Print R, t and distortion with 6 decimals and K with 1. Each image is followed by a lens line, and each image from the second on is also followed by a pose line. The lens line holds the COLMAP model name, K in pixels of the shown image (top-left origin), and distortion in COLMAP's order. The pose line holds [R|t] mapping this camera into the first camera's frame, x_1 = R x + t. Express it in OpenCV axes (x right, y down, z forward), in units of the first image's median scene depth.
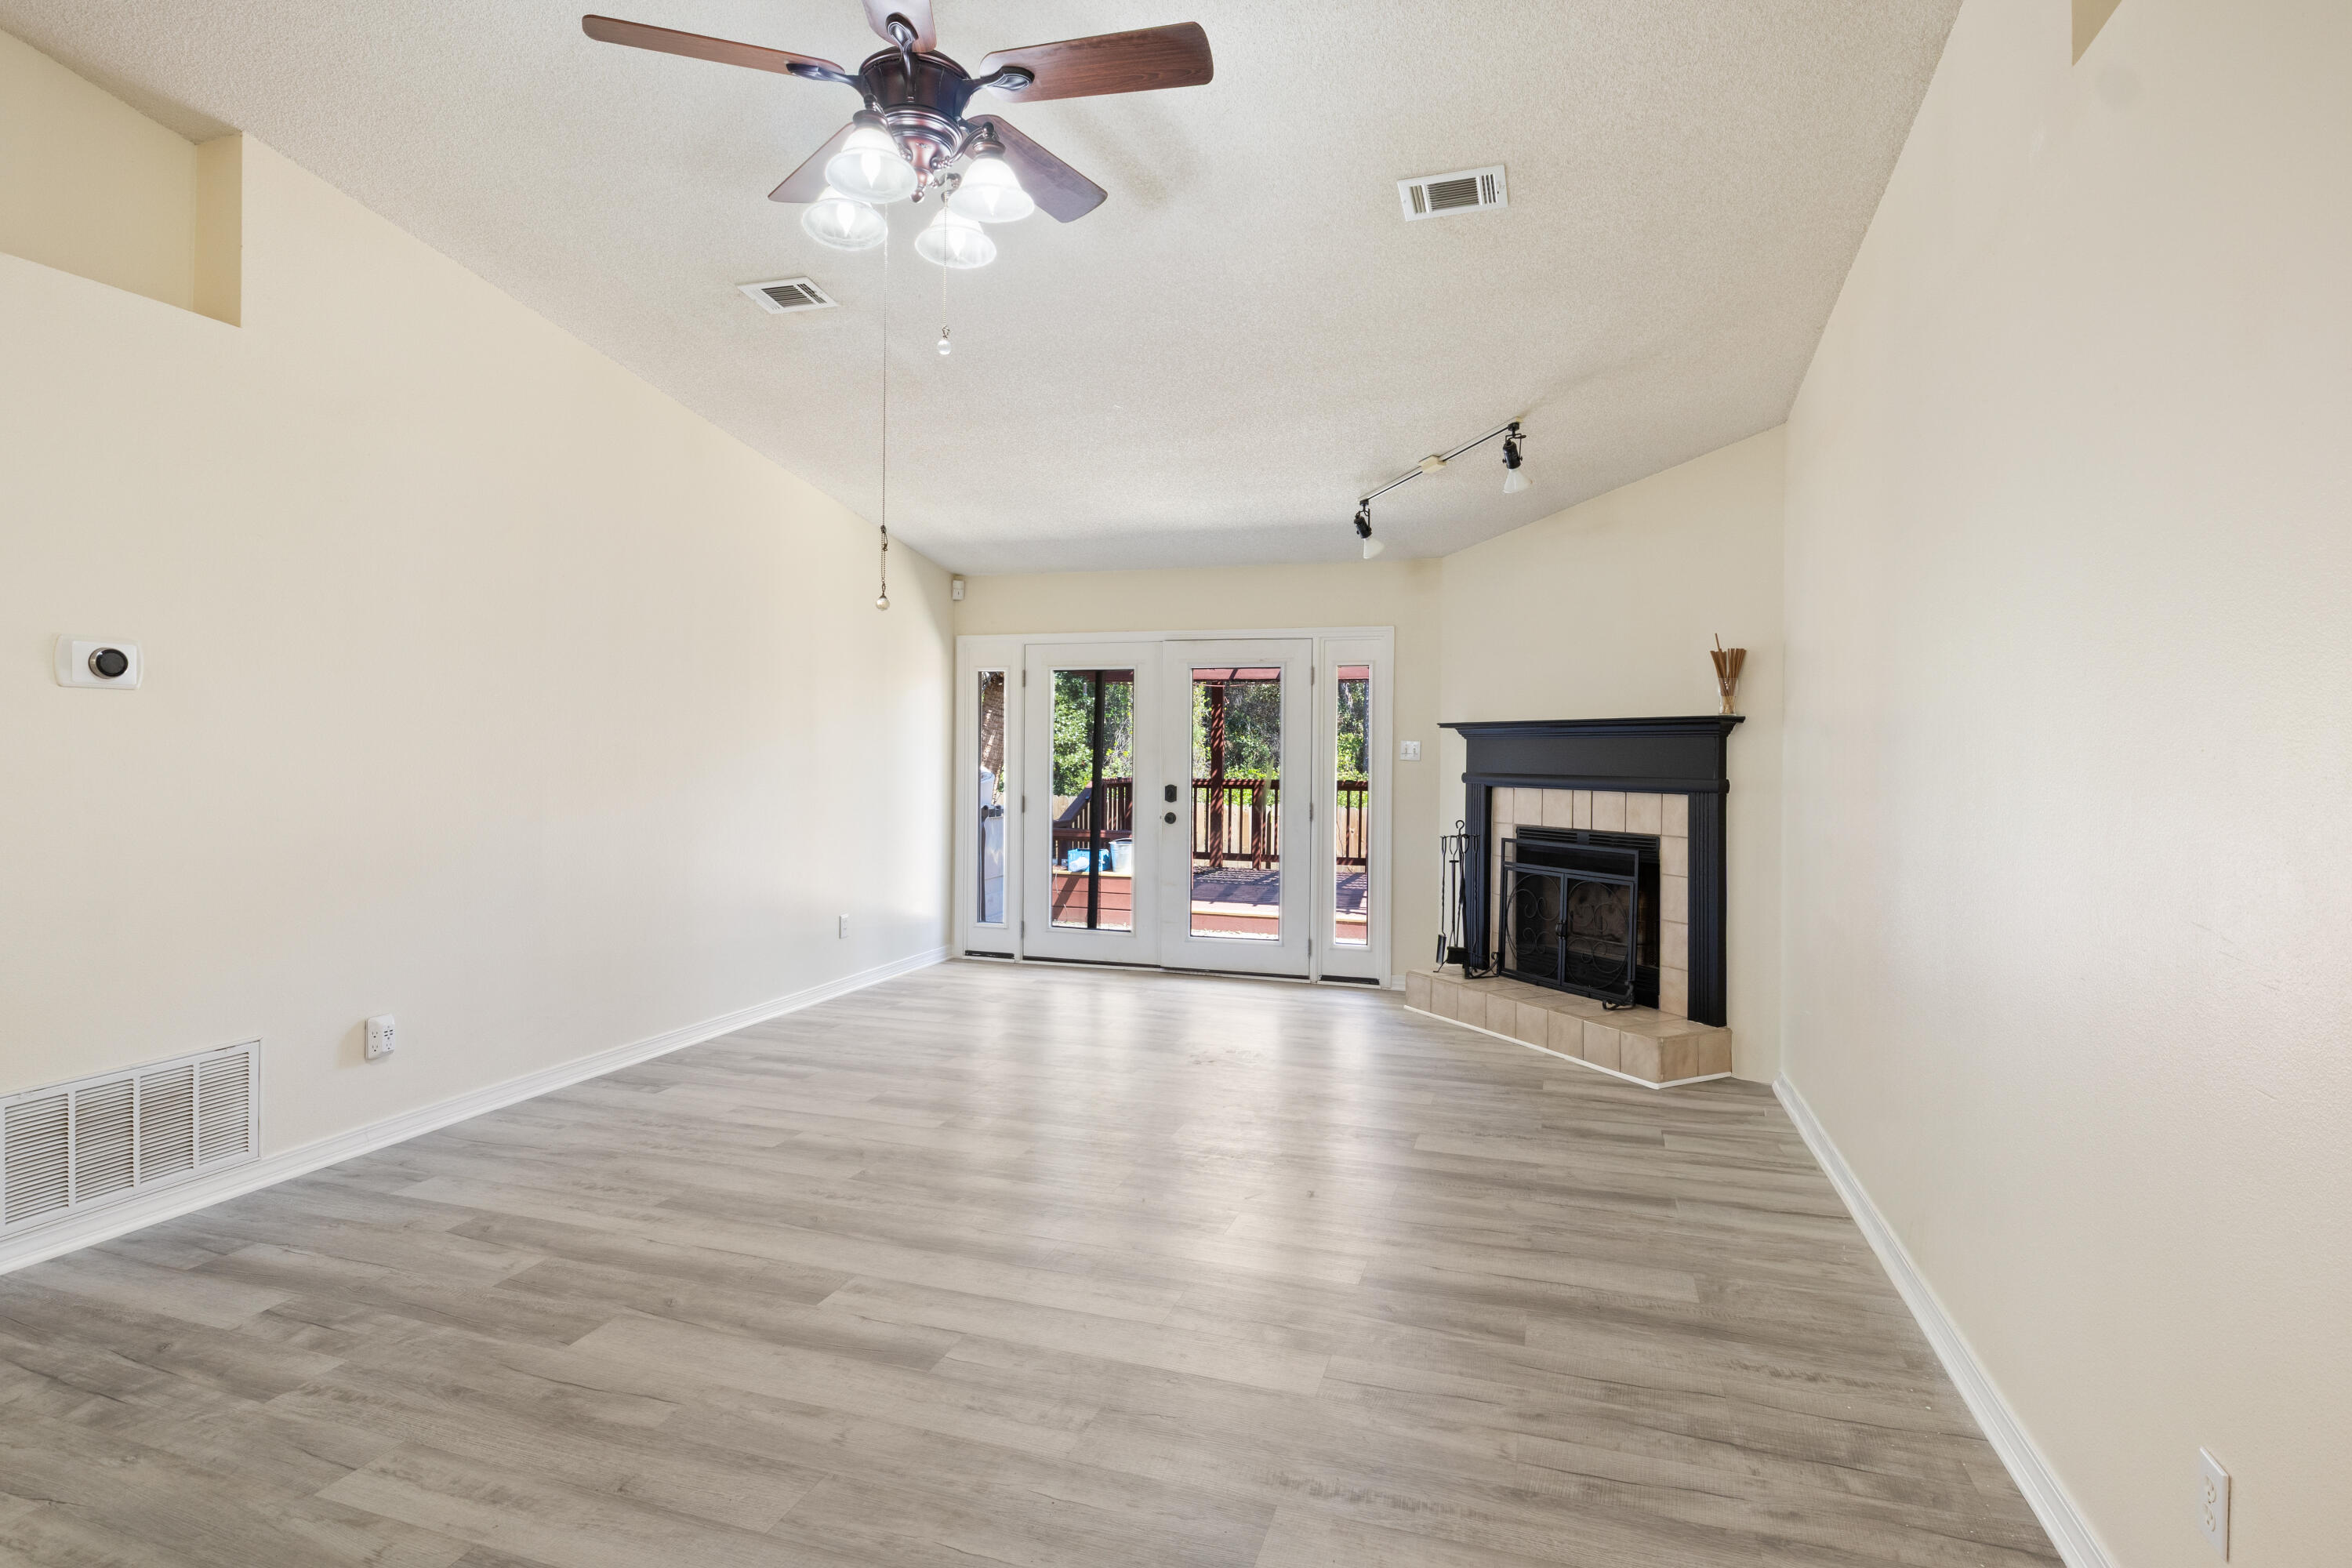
lens RADIAL K [[1217.6, 0, 1167.6], [0, 1217.6, 774.4], [0, 0, 1]] dist [-0.009518, 0.000750]
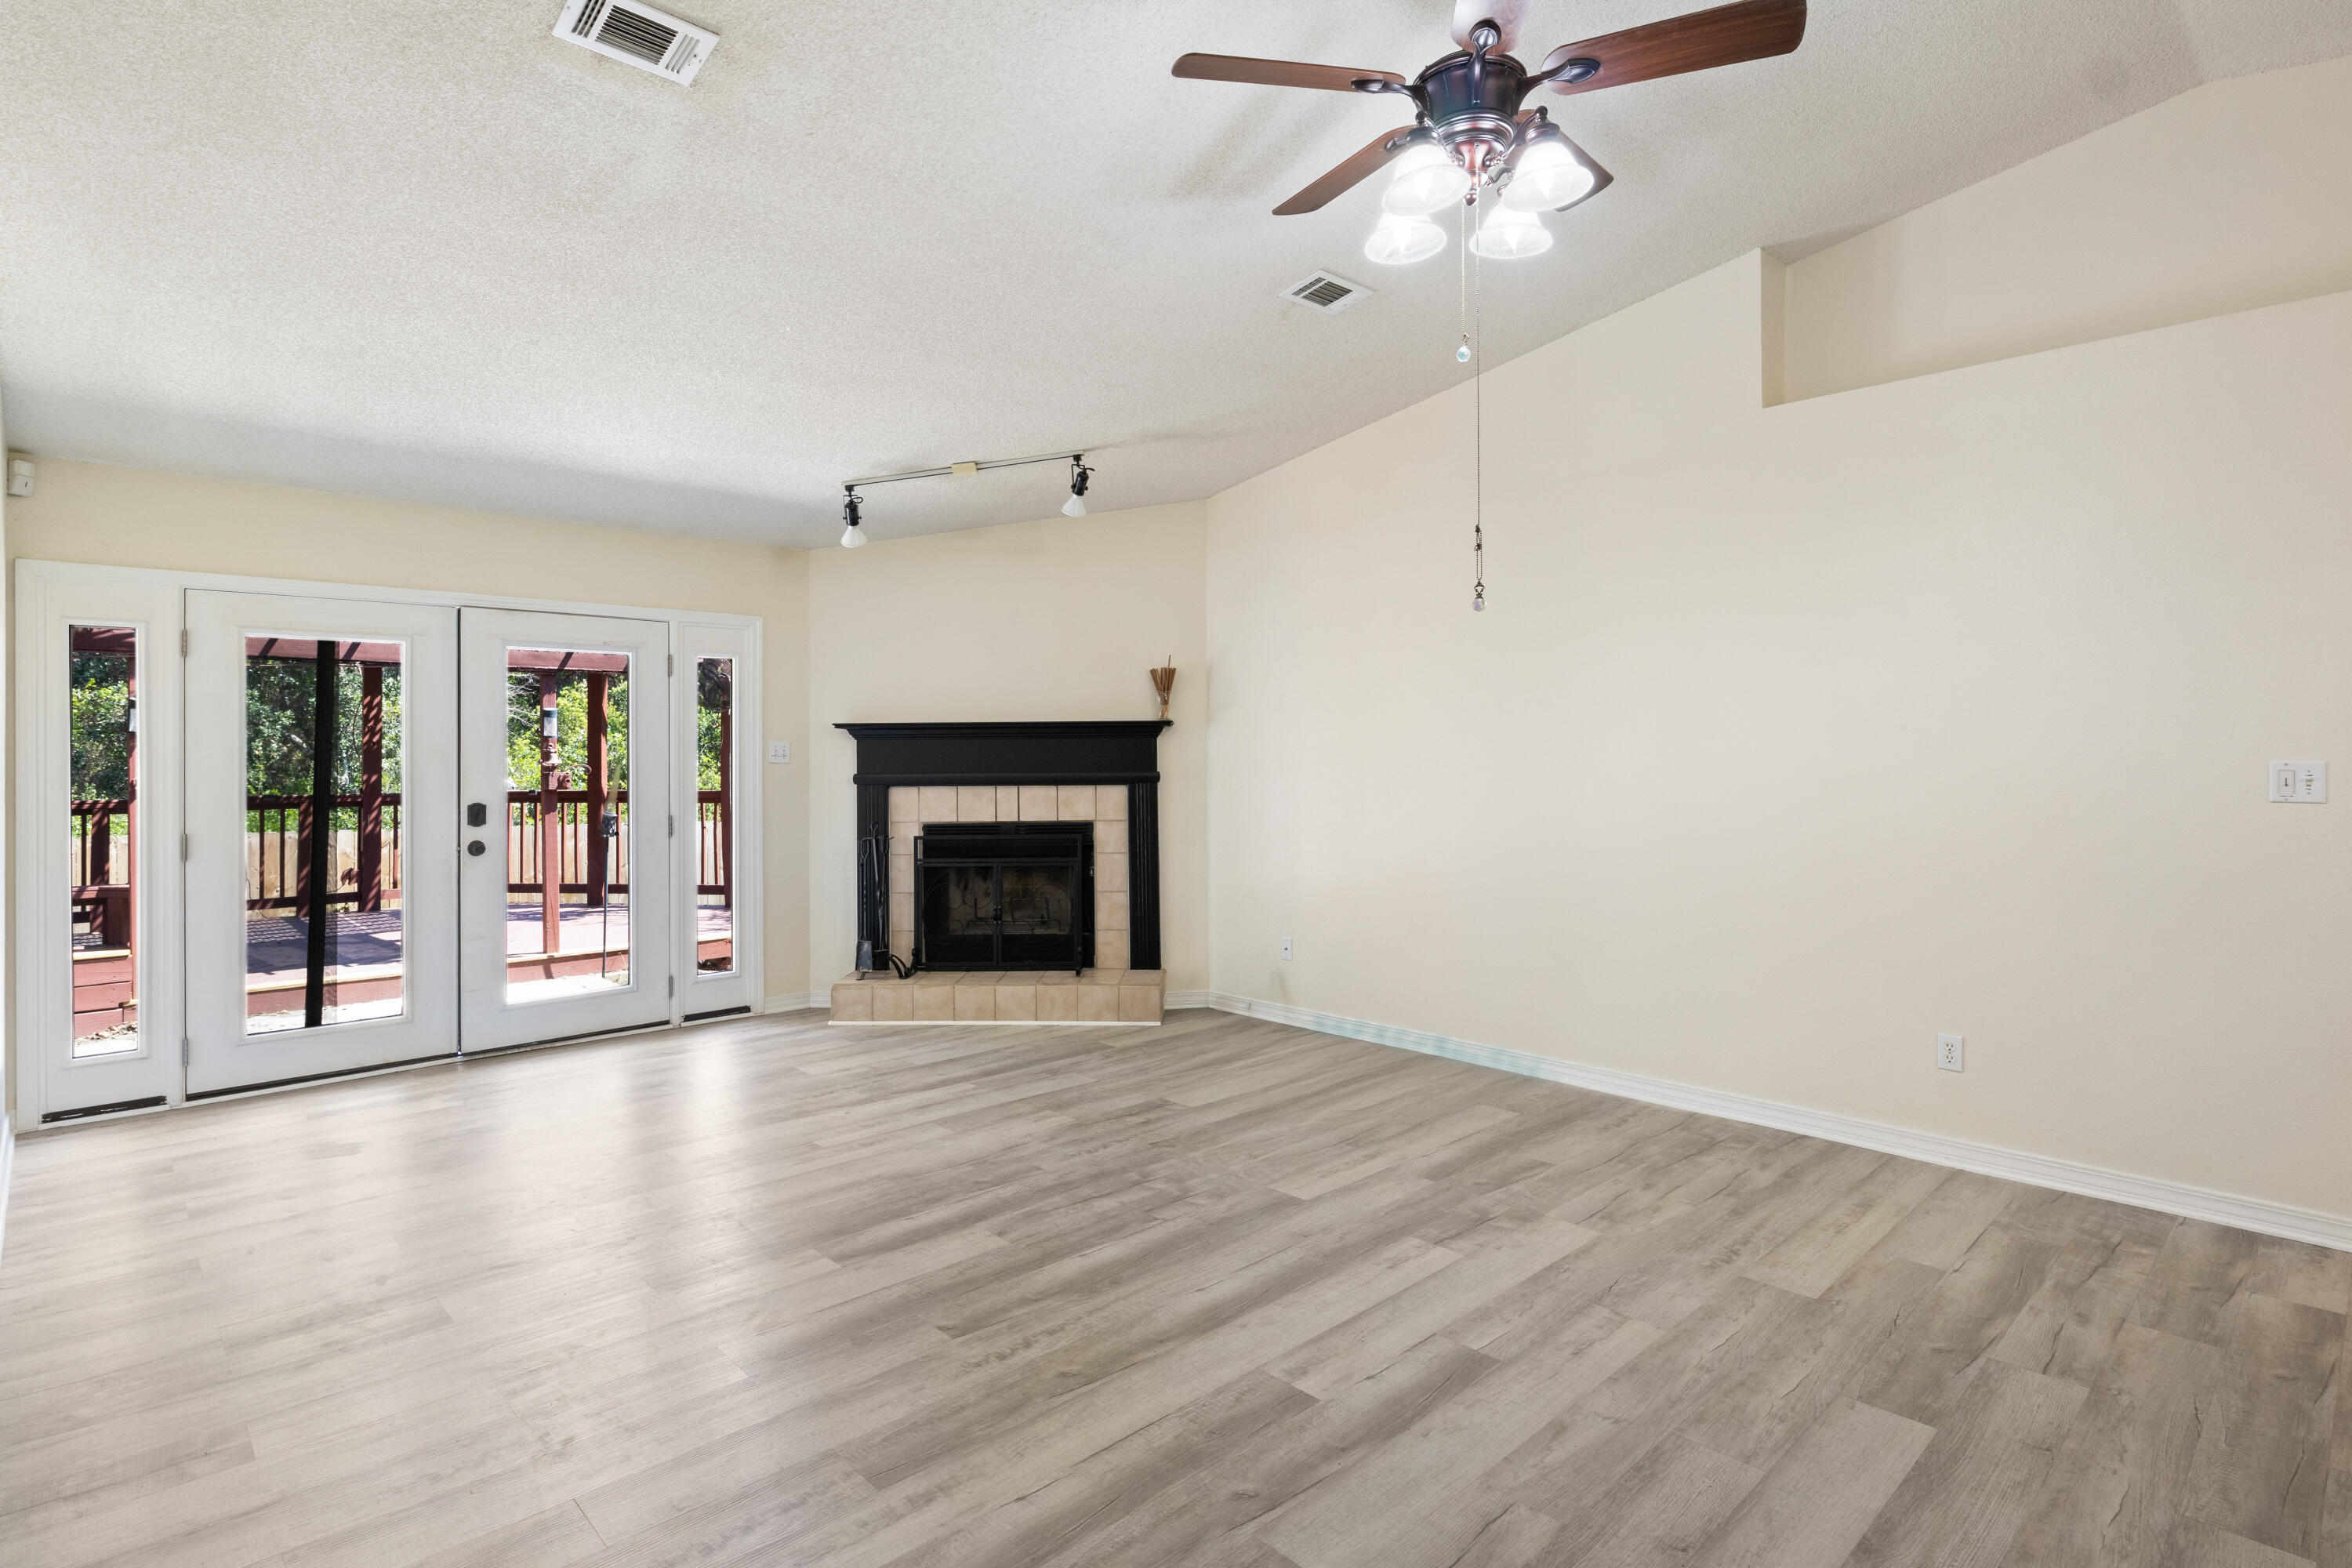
lens RADIAL K [[1217.6, 0, 1174.9], [0, 1217.6, 767.0], [0, 0, 1]] dist [-0.009518, 0.000750]
pose [[0.450660, -0.022826, 0.892404, -0.612715], [0.027263, 0.999559, 0.011799, -0.013779], [-0.892279, 0.019012, 0.451084, 0.389485]]
